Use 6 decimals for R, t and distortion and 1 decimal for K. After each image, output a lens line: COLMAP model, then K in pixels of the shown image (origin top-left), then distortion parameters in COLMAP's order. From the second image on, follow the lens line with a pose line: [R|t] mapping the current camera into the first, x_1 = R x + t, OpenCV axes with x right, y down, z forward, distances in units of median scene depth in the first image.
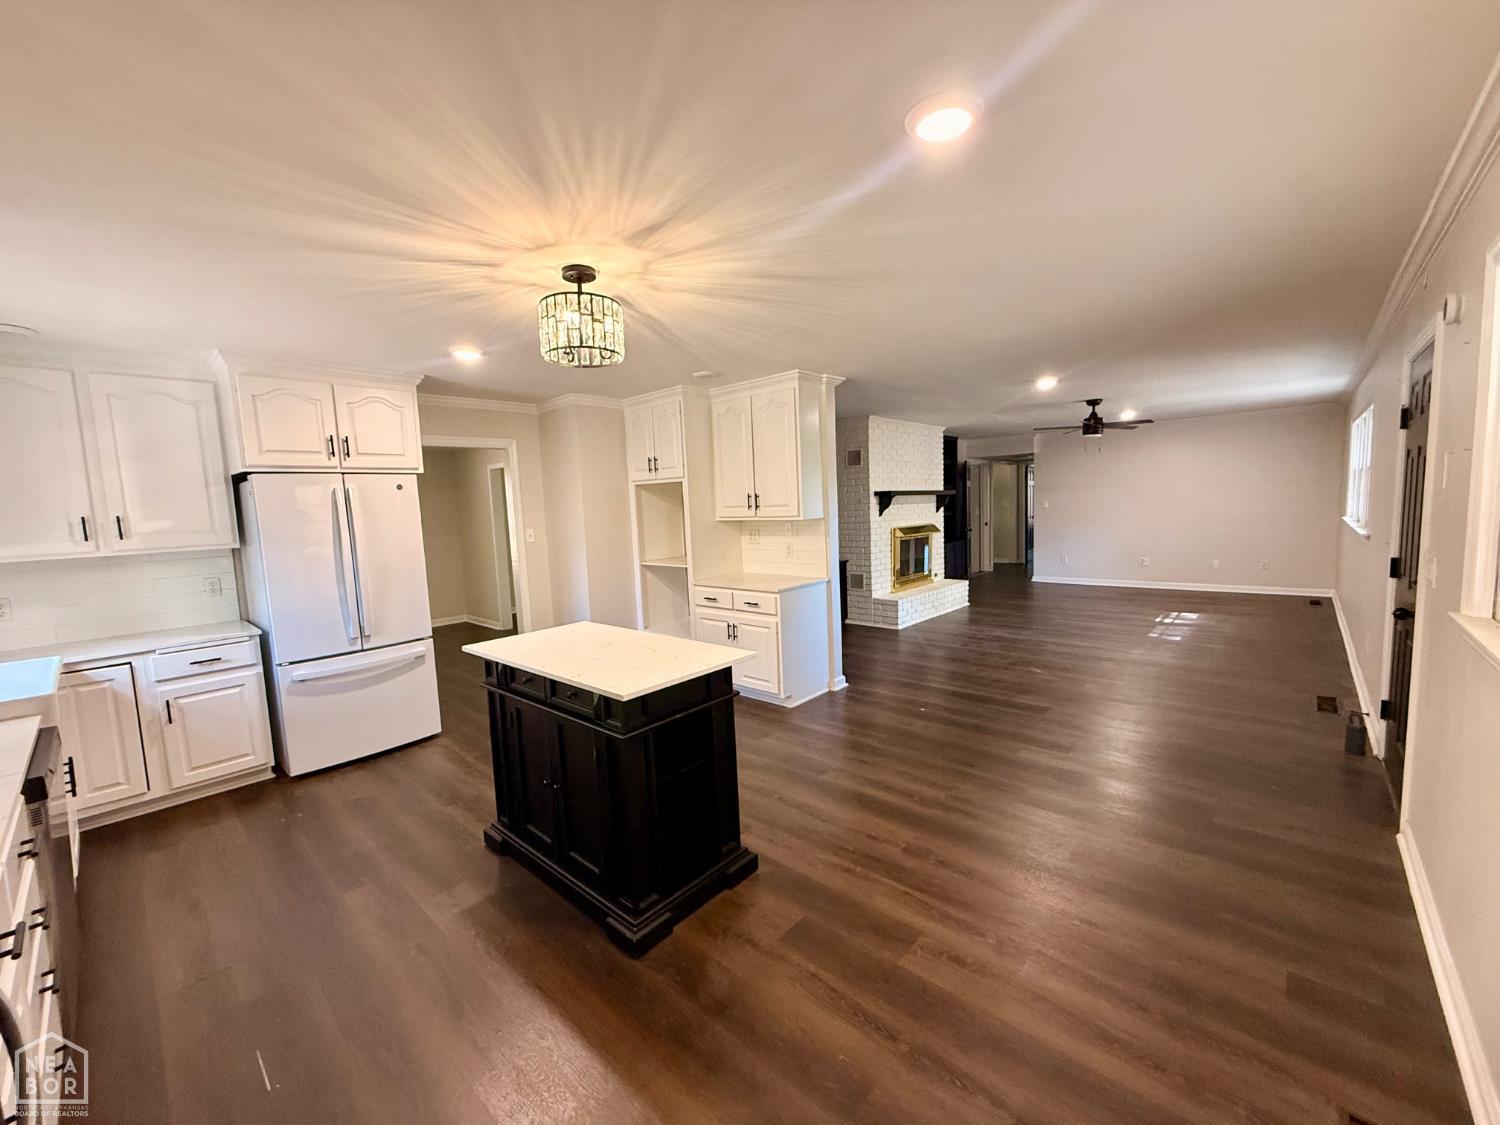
lens RADIAL K [[596.8, 0, 744.3], [0, 596.8, 563.1], [0, 0, 1]] dist [-0.001215, 0.000415]
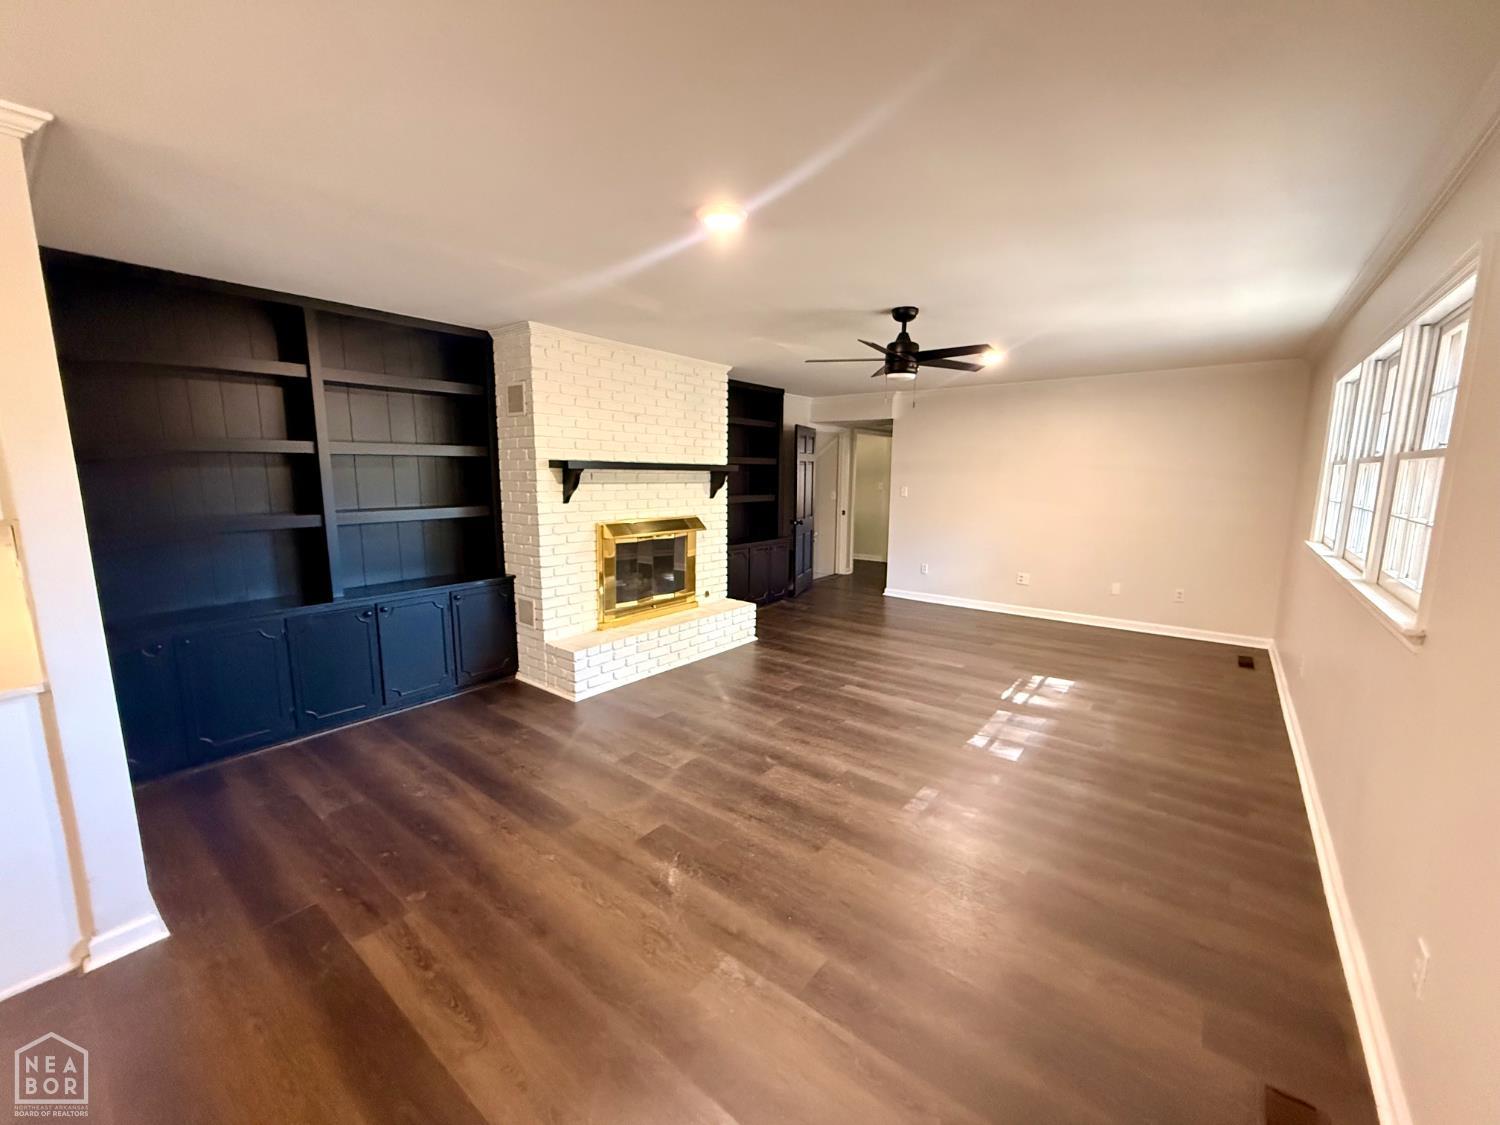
lens RADIAL K [[596.8, 0, 744.3], [0, 596.8, 563.1], [0, 0, 1]] dist [-0.001215, 0.000415]
pose [[0.996306, 0.035315, 0.078272, 0.359064], [-0.039397, 0.997910, 0.051229, -0.056926], [-0.076299, -0.054123, 0.995615, 0.403008]]
